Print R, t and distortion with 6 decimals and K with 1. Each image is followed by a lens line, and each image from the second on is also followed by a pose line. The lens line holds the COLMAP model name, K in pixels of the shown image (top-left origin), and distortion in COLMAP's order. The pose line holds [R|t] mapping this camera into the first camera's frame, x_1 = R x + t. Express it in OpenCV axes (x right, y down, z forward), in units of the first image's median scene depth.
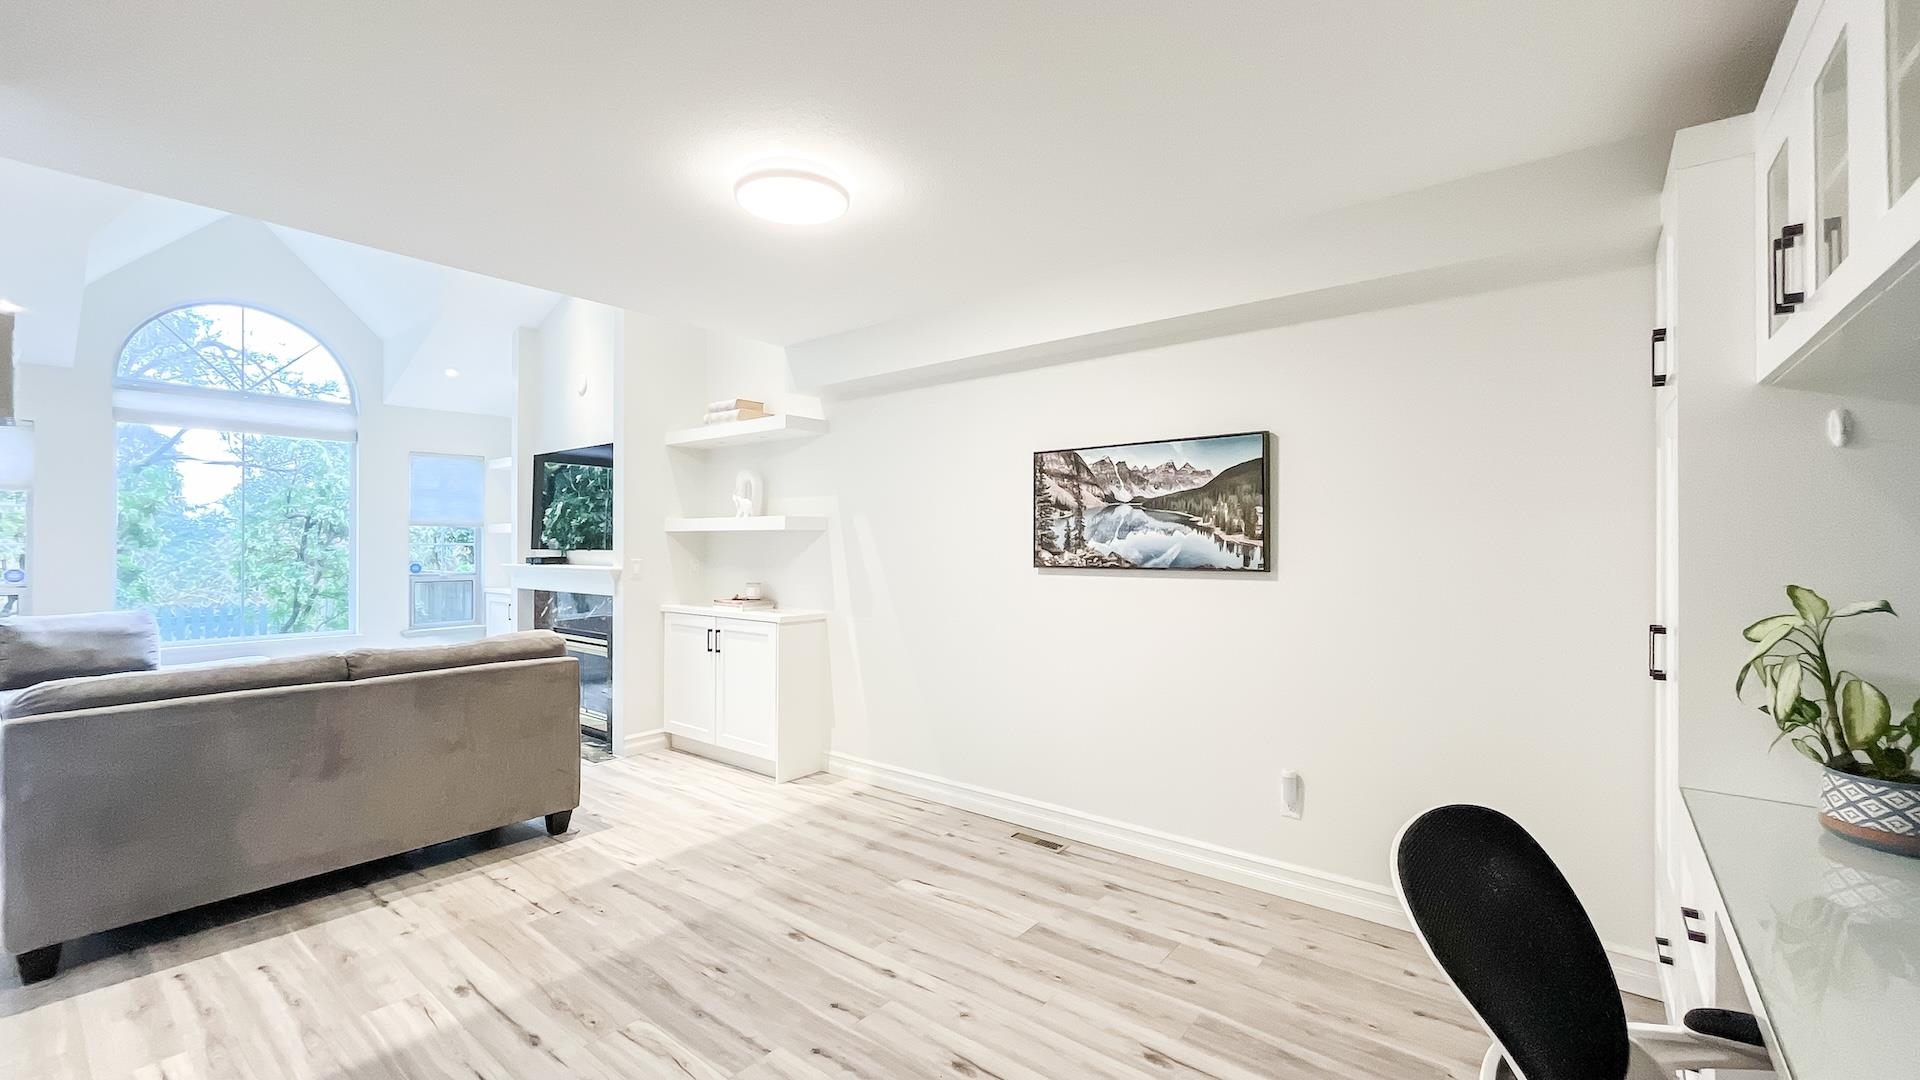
lens RADIAL K [[775.0, 0, 960.3], [0, 775.0, 545.7], [0, 0, 1]] dist [-0.002282, -0.001469]
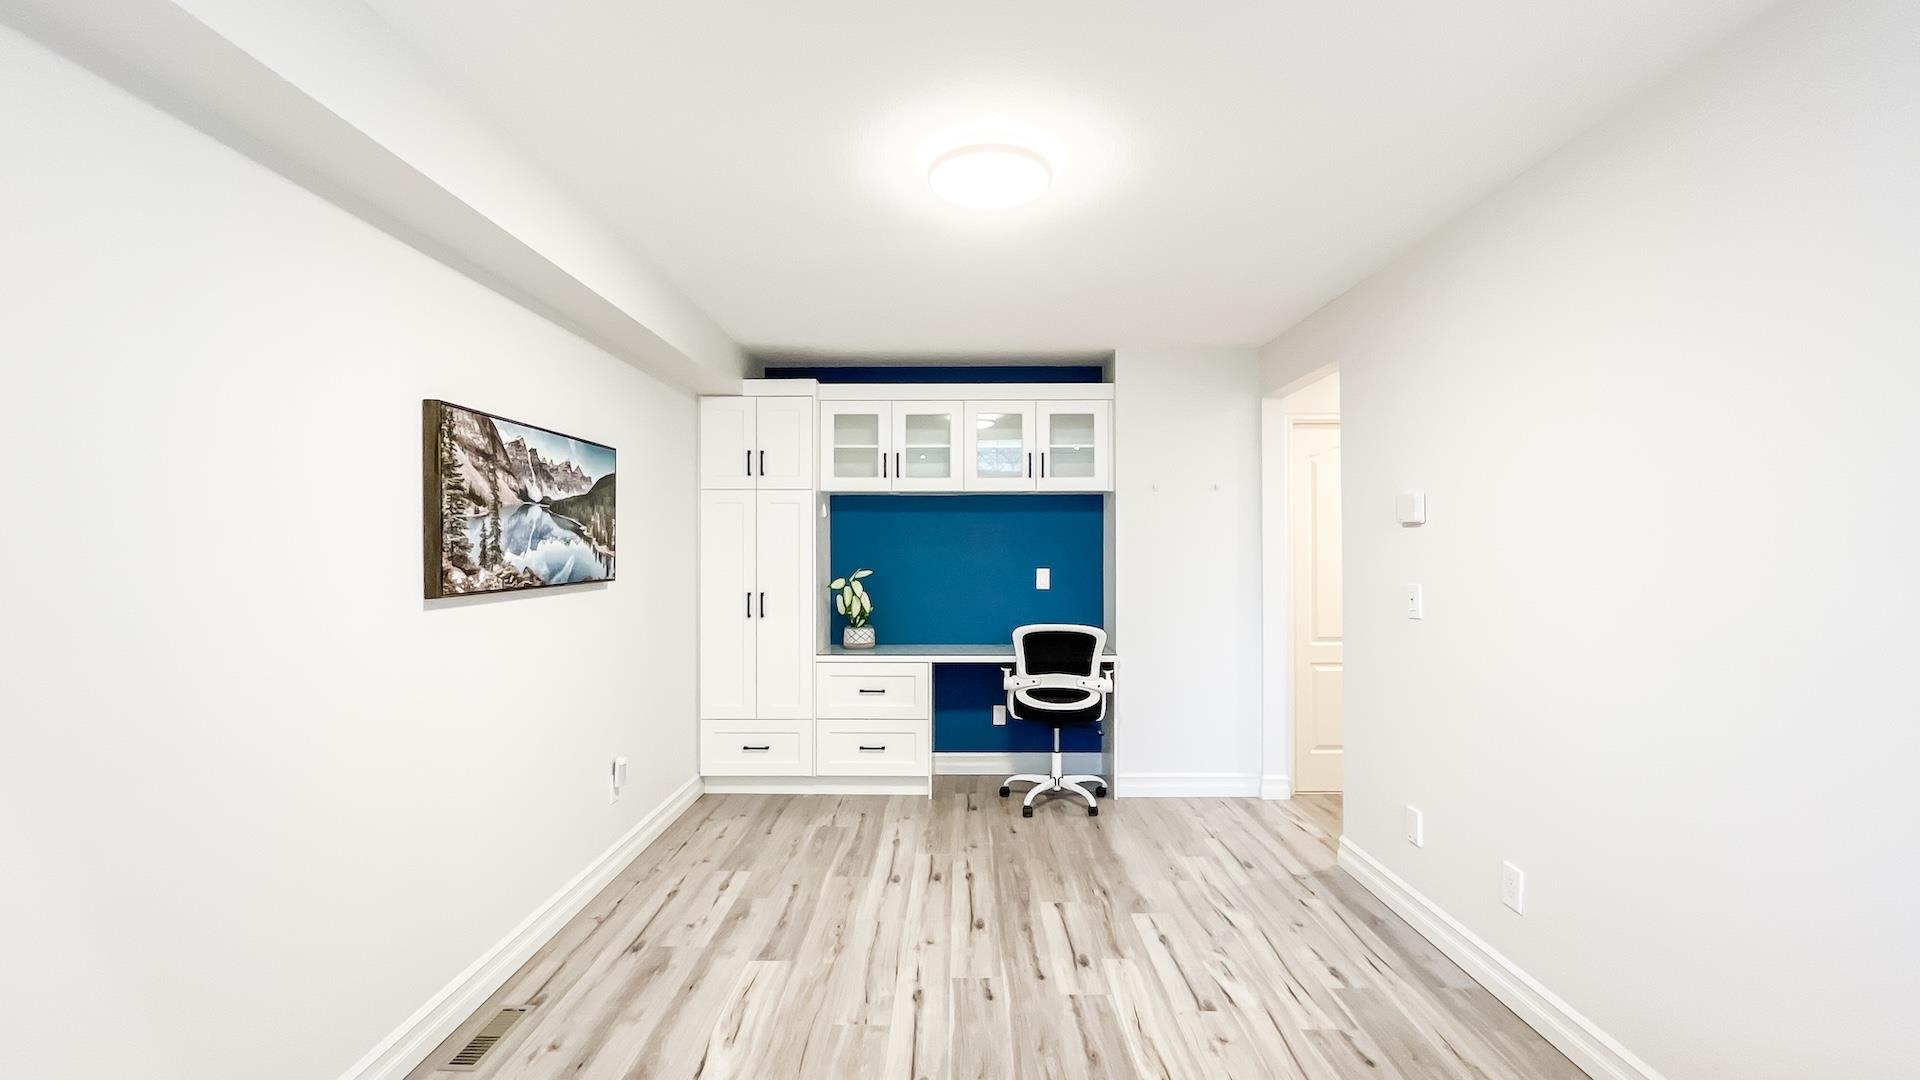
lens RADIAL K [[775.0, 0, 950.8], [0, 775.0, 542.8], [0, 0, 1]] dist [-0.002282, -0.001469]
pose [[-0.613076, 0.003301, 0.790017, -0.660348], [0.000253, 0.999992, -0.003982, -0.012209], [-0.790024, -0.002242, -0.613072, 1.159533]]
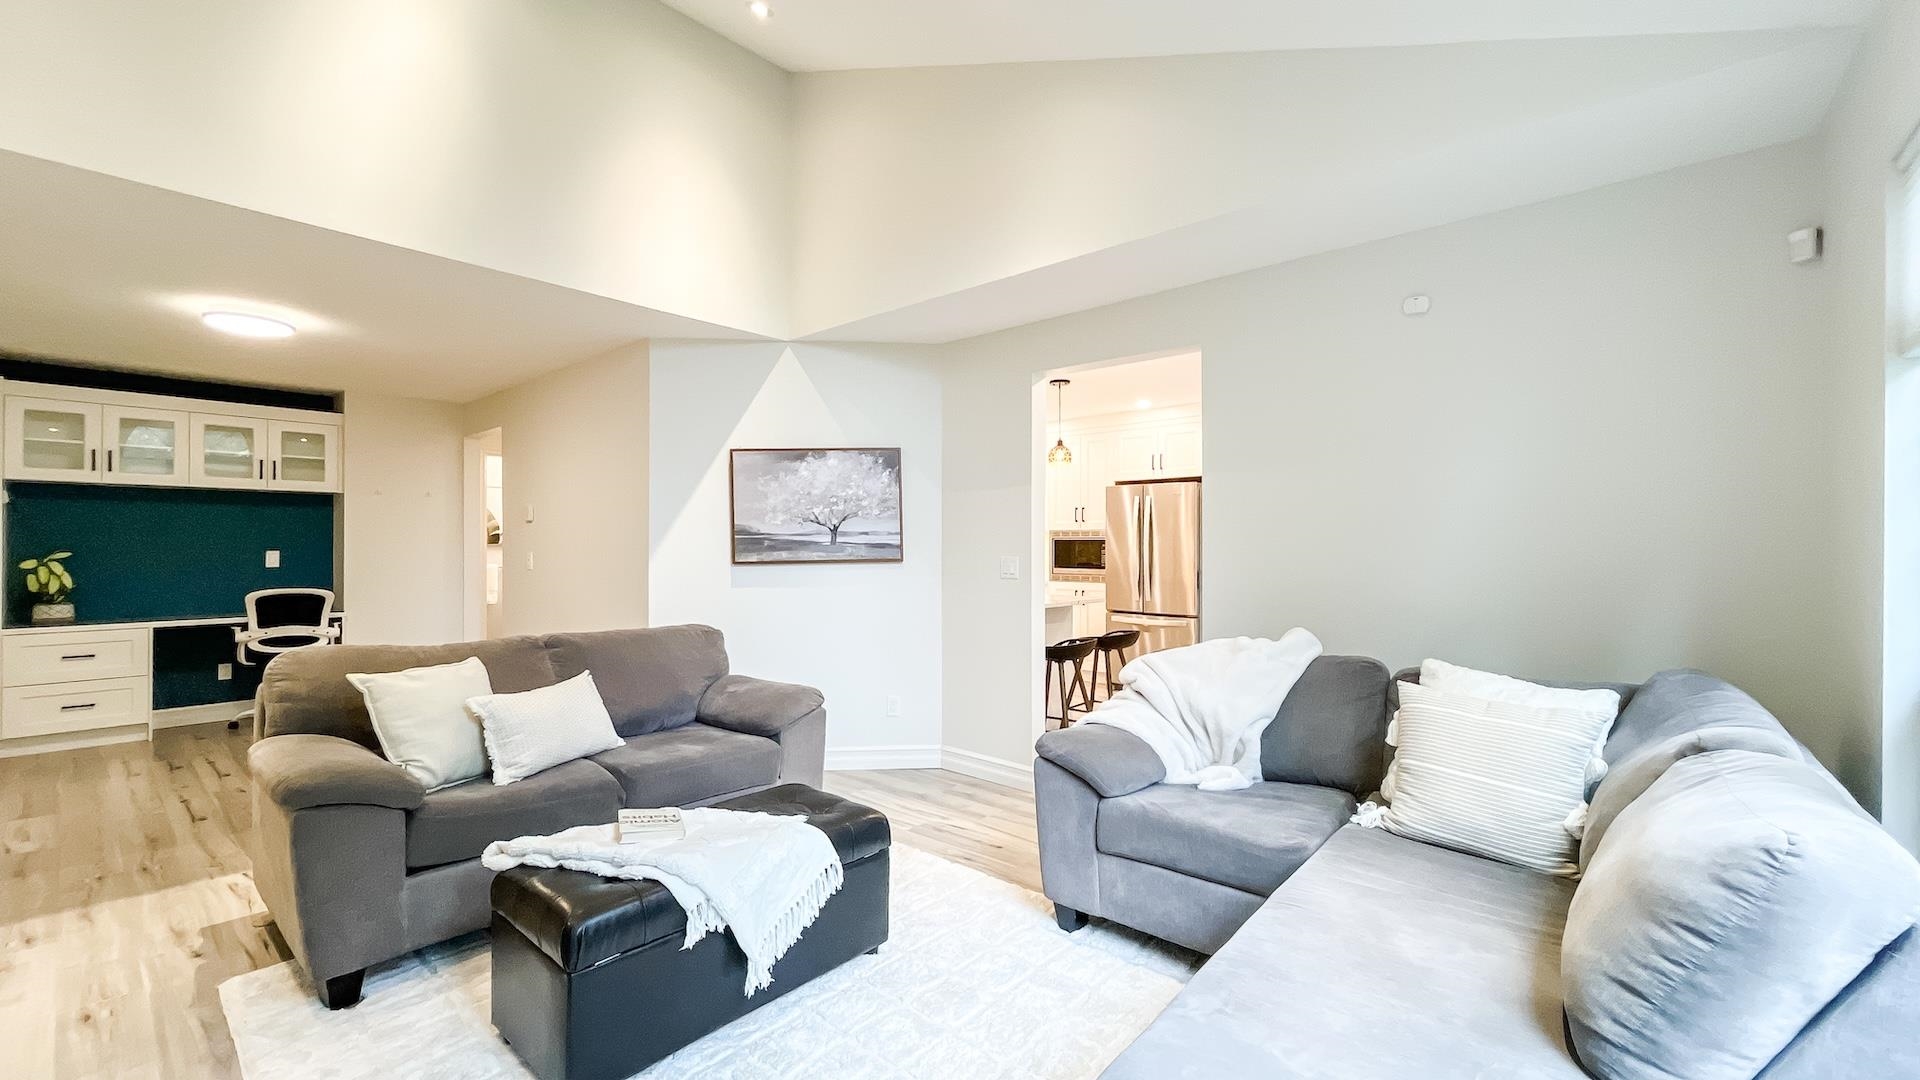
lens RADIAL K [[775.0, 0, 960.1], [0, 775.0, 540.5], [0, 0, 1]] dist [-0.002282, -0.001469]
pose [[-0.999242, -0.000361, 0.038916, -1.316581], [-0.000675, 0.999967, -0.008061, 0.019477], [-0.038912, -0.008081, -0.999210, 1.898715]]
